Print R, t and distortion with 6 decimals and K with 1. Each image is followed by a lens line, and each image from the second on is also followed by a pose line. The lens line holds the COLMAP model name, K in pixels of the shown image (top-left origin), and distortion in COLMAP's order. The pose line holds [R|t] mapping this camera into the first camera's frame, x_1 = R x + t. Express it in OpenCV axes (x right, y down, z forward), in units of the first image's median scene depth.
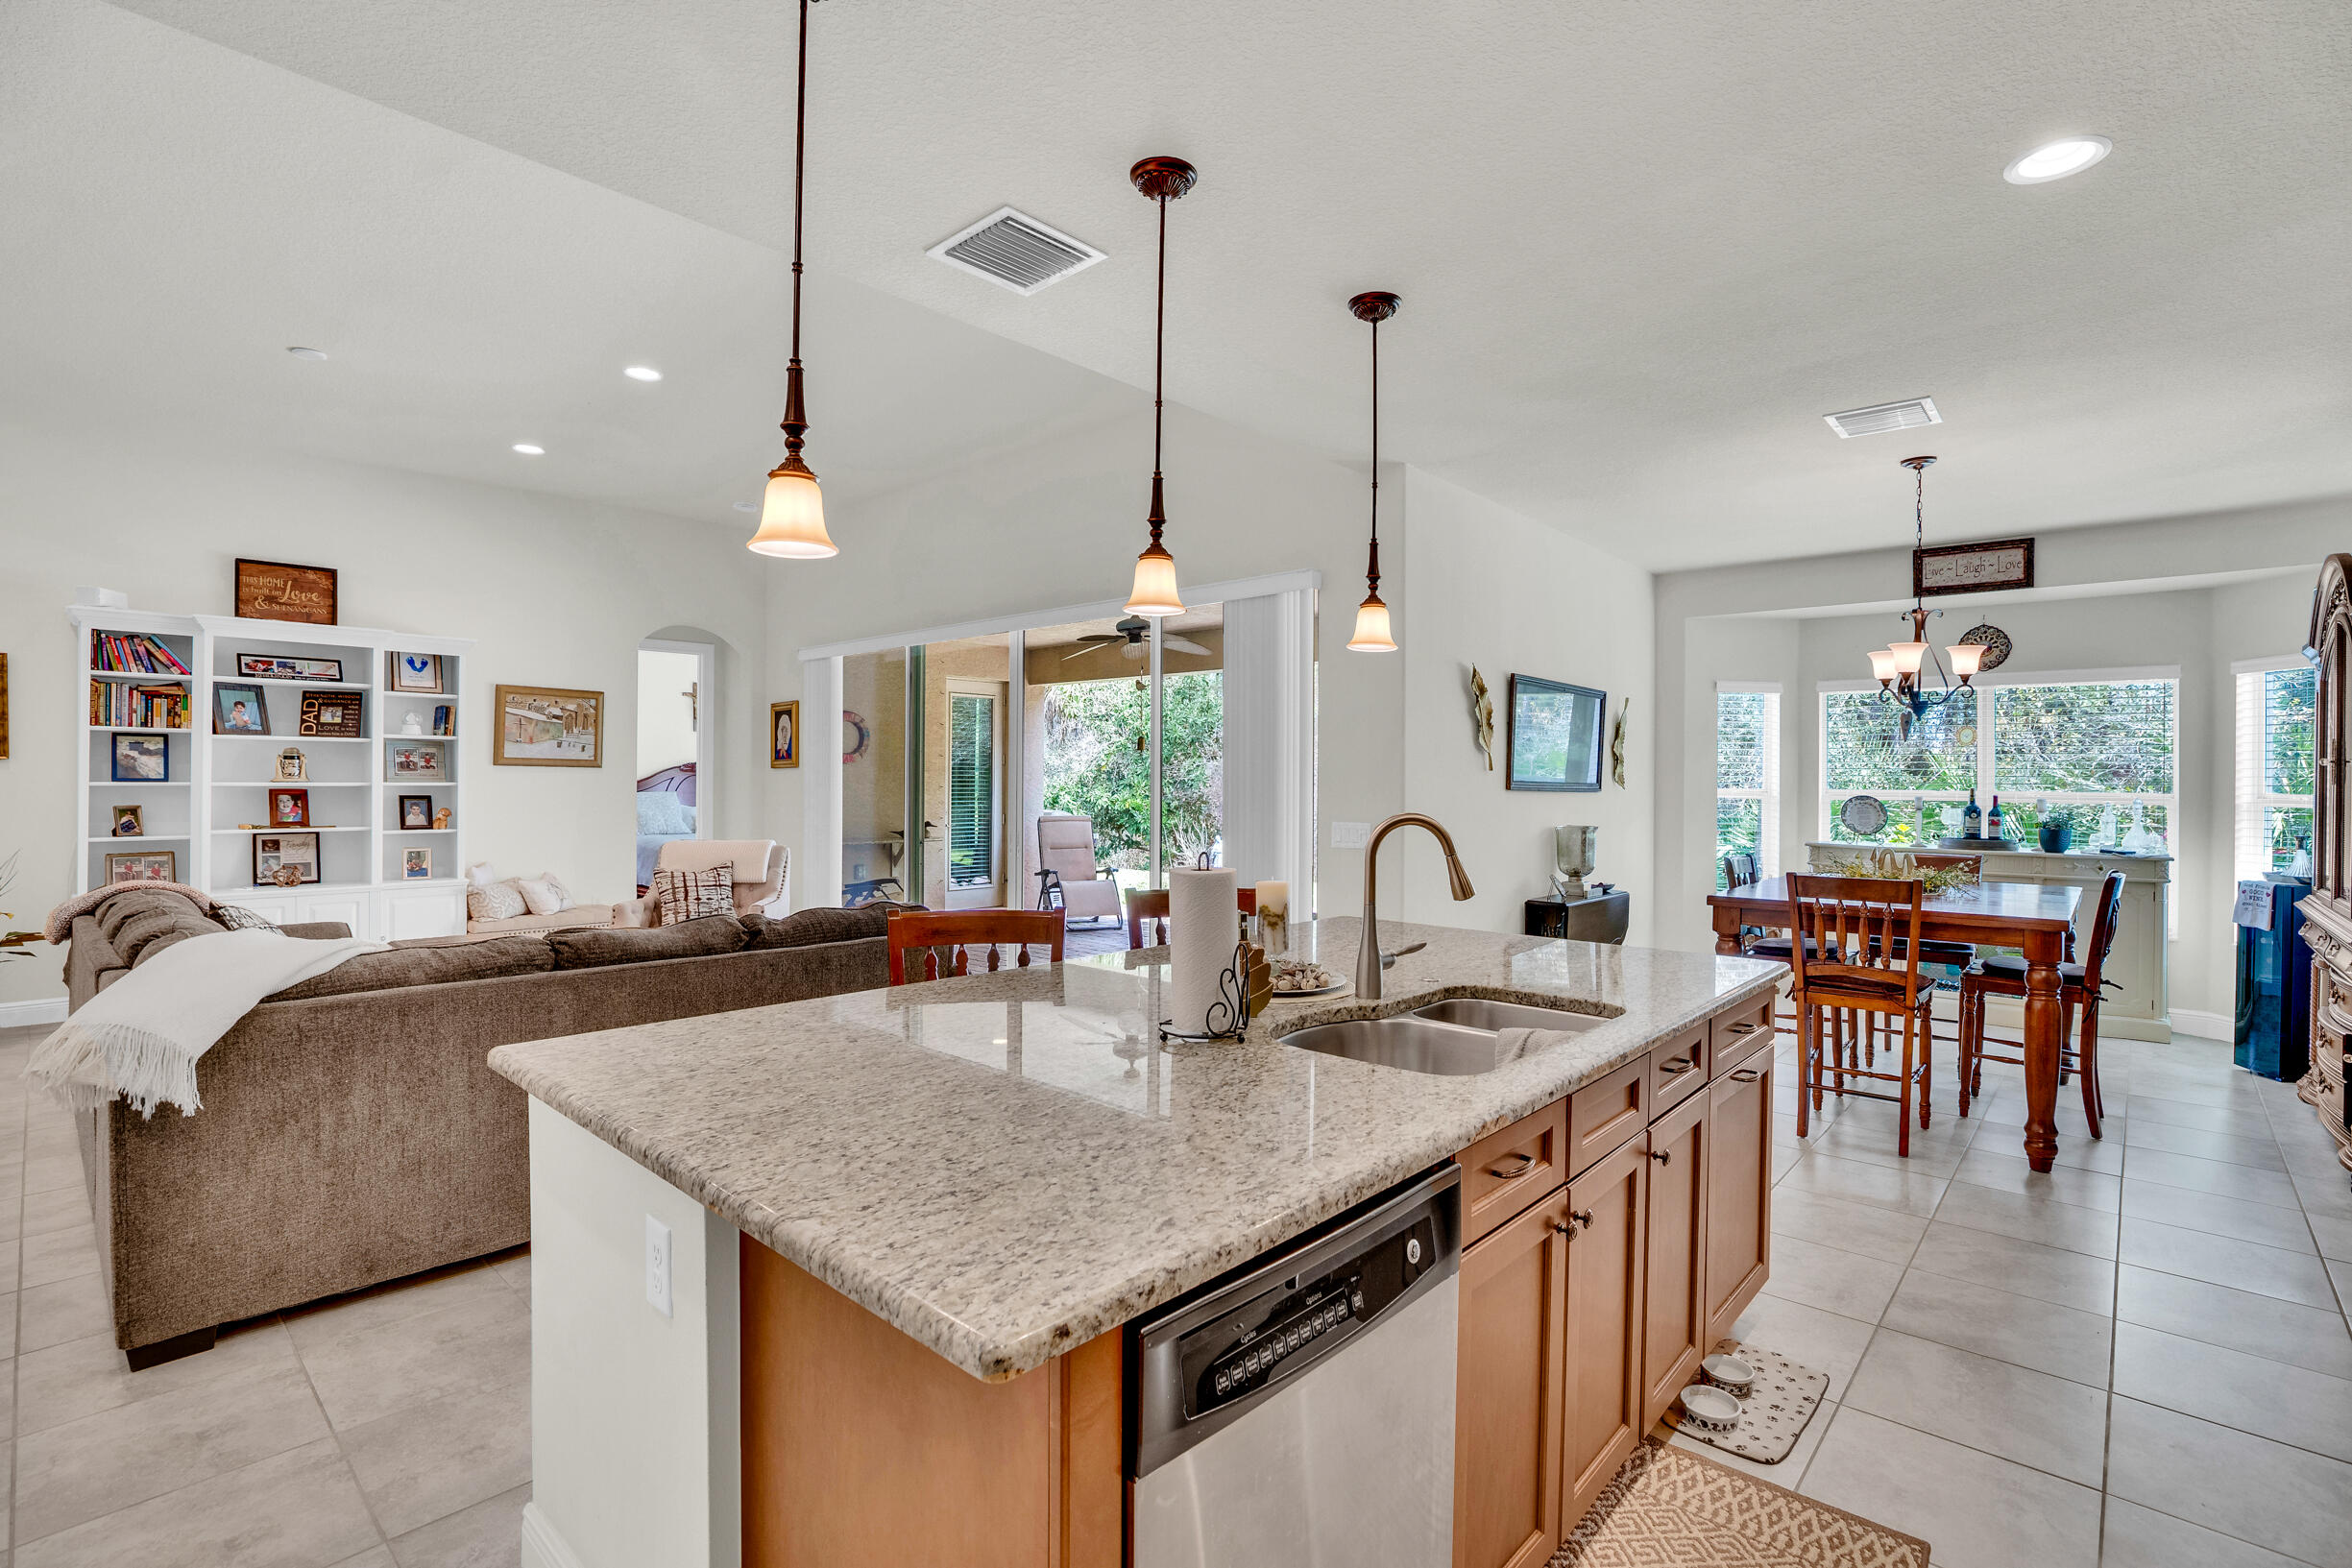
lens RADIAL K [[1081.3, 0, 1201.1], [0, 1081.3, 781.8], [0, 0, 1]] dist [-0.038842, 0.008048]
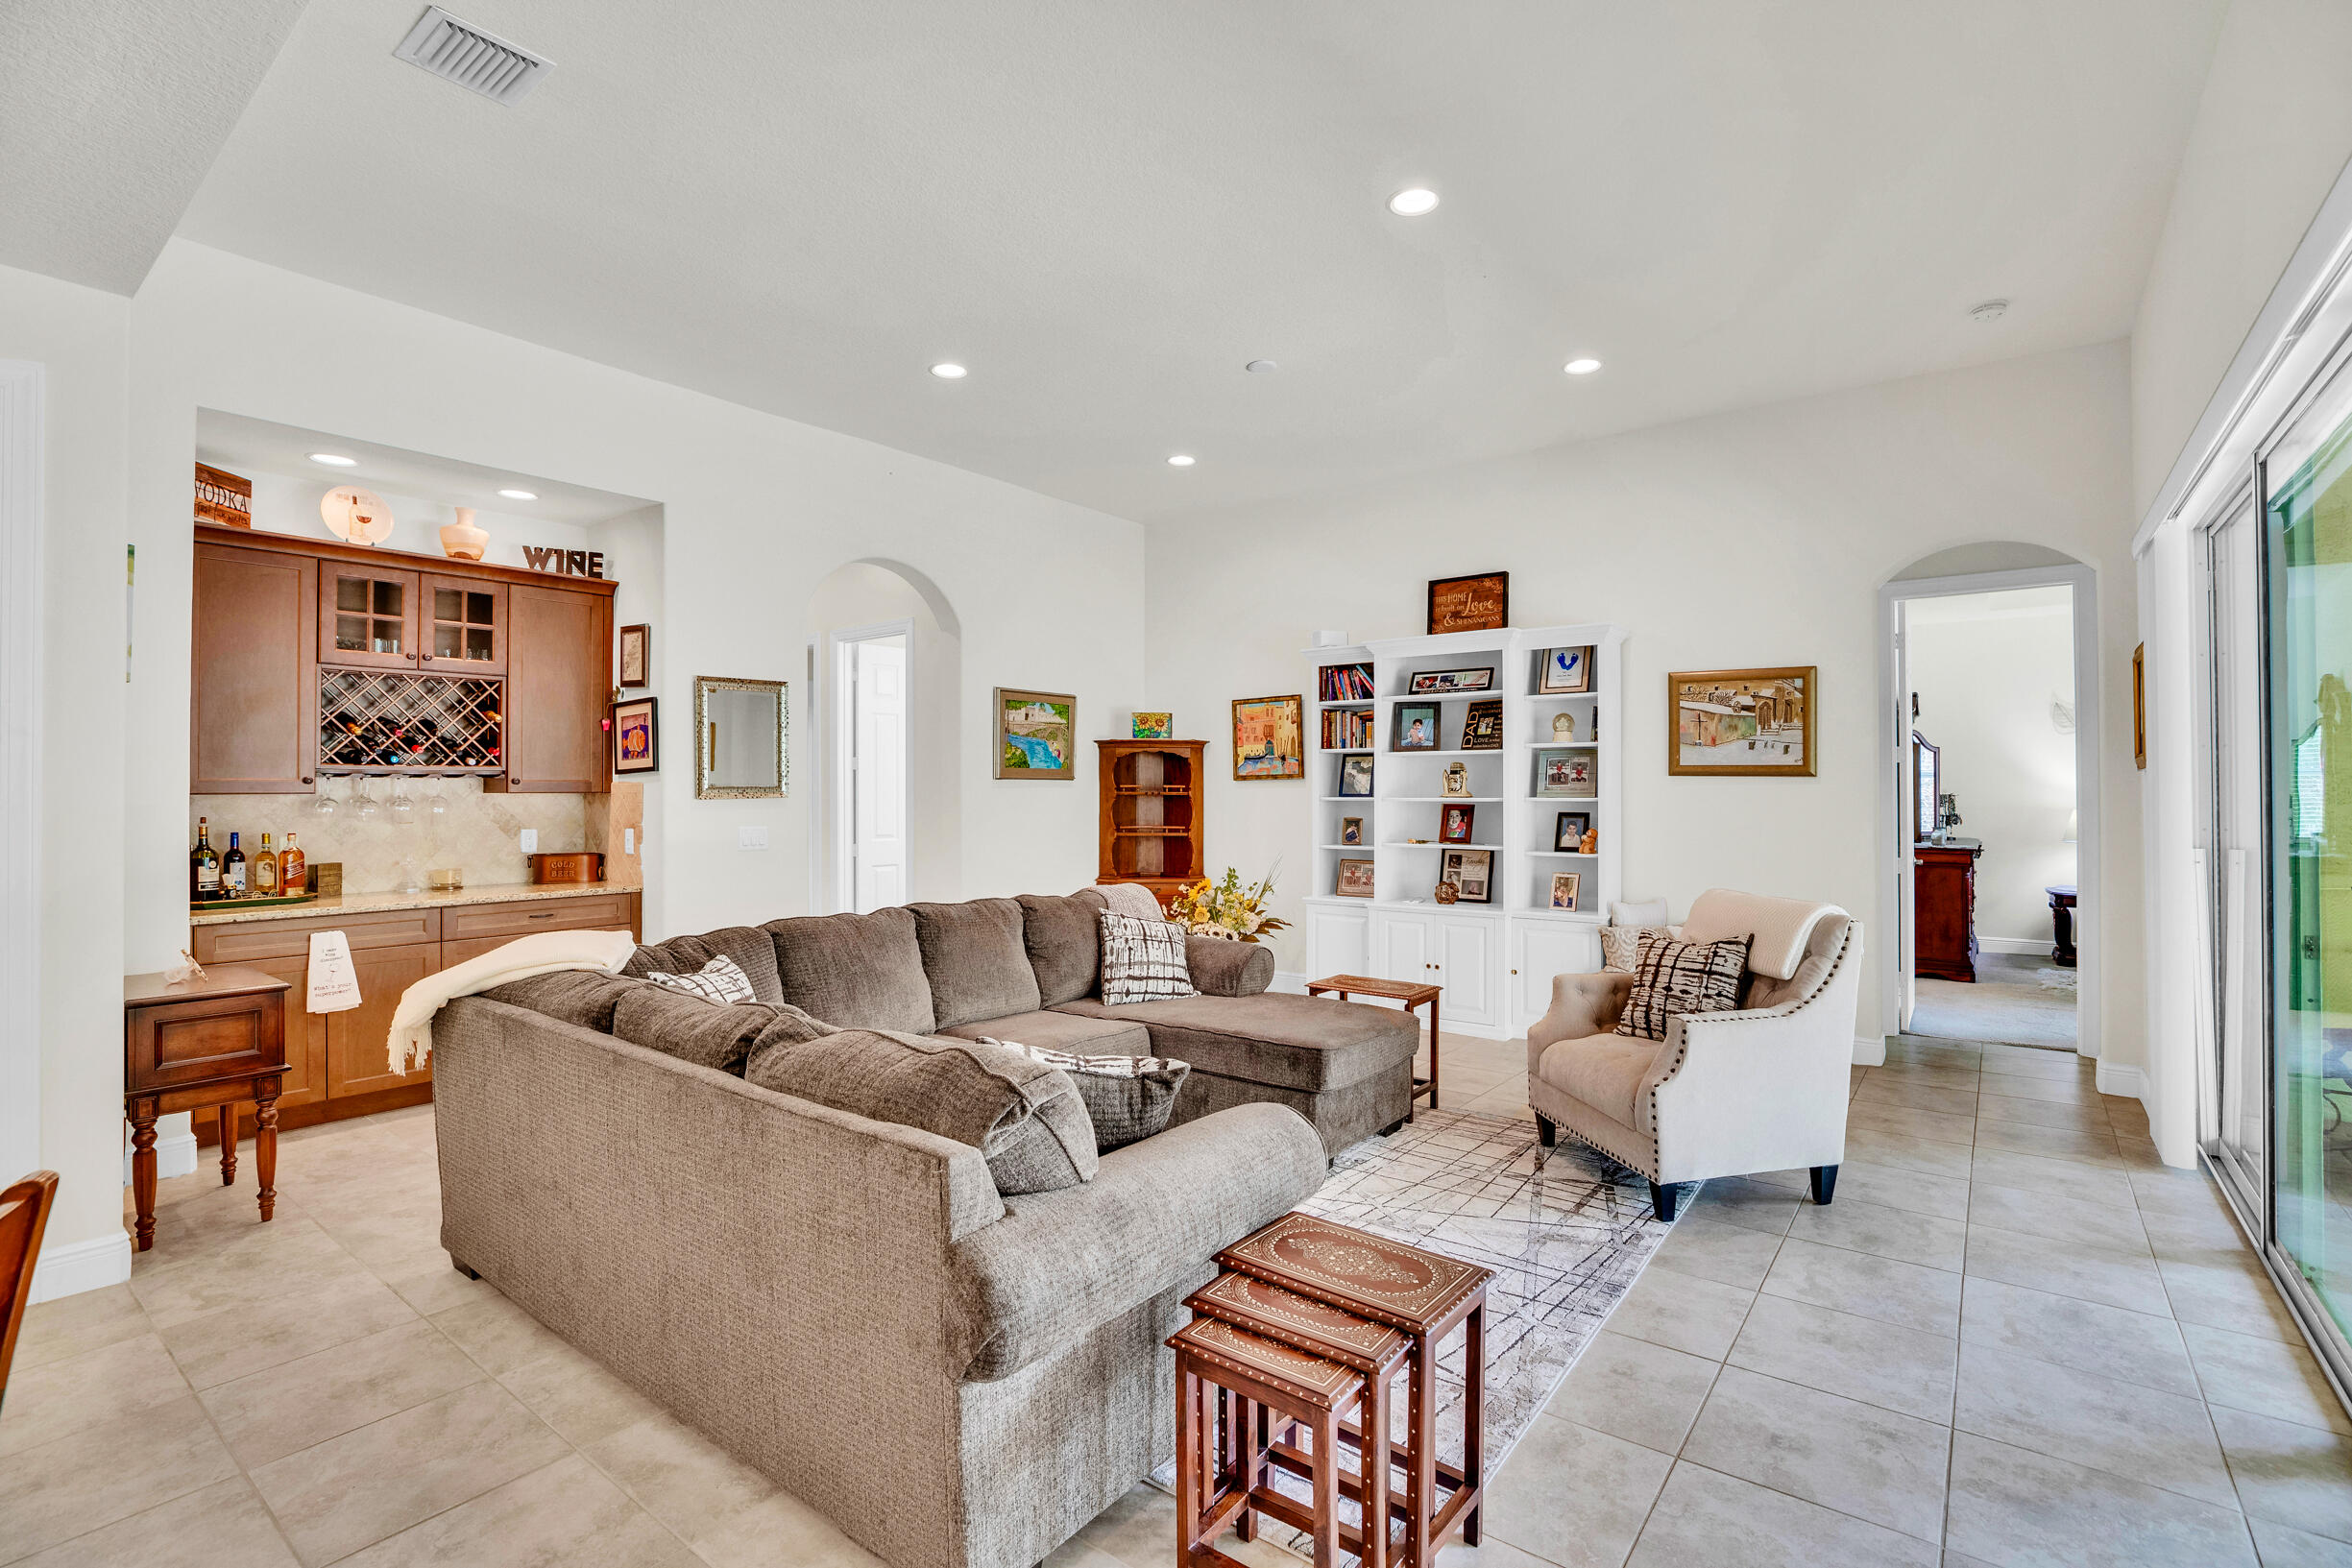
lens RADIAL K [[1081.3, 0, 1173.9], [0, 1081.3, 776.4], [0, 0, 1]] dist [-0.038842, 0.008048]
pose [[0.068181, -0.017523, -0.997519, 0.119857], [0.001337, 0.999846, -0.017472, -0.001866], [0.997672, -0.000142, 0.068194, 0.668212]]
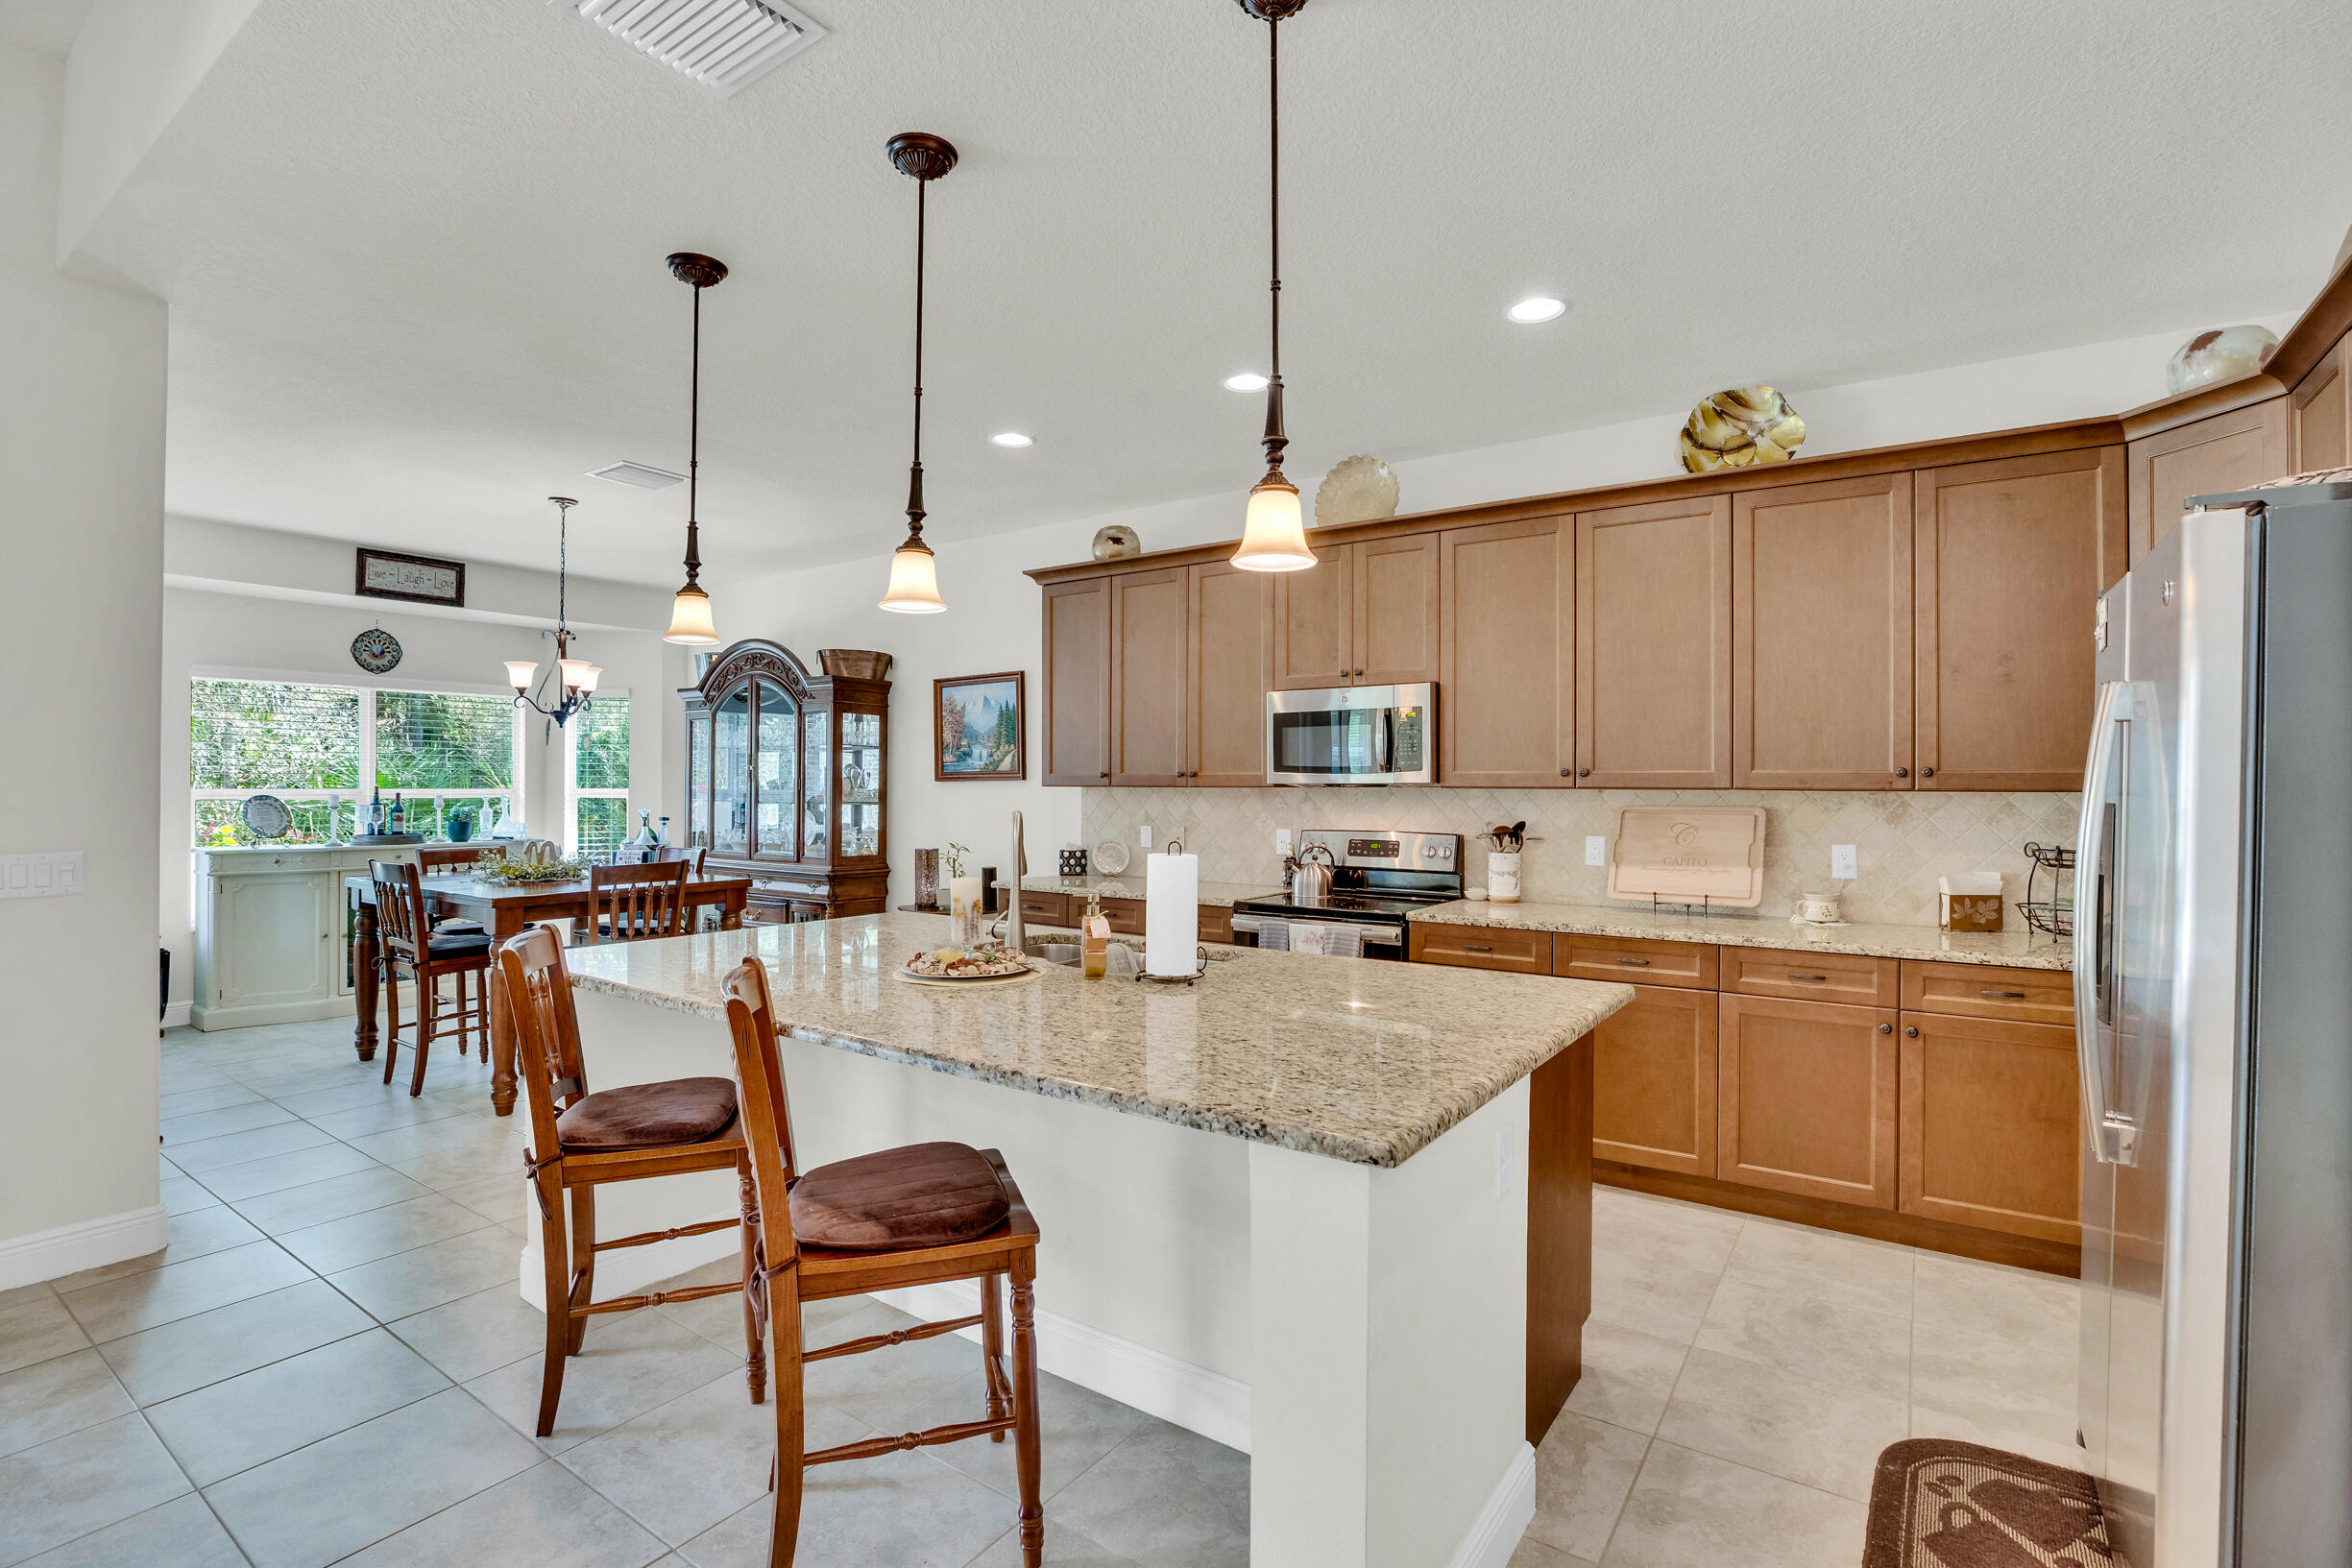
lens RADIAL K [[1081.3, 0, 1175.3], [0, 1081.3, 781.3], [0, 0, 1]] dist [-0.038842, 0.008048]
pose [[-0.118847, -0.003536, 0.992906, -0.394680], [-0.001193, 0.999993, 0.003418, -0.003107], [-0.992912, -0.000779, -0.118850, 0.348744]]
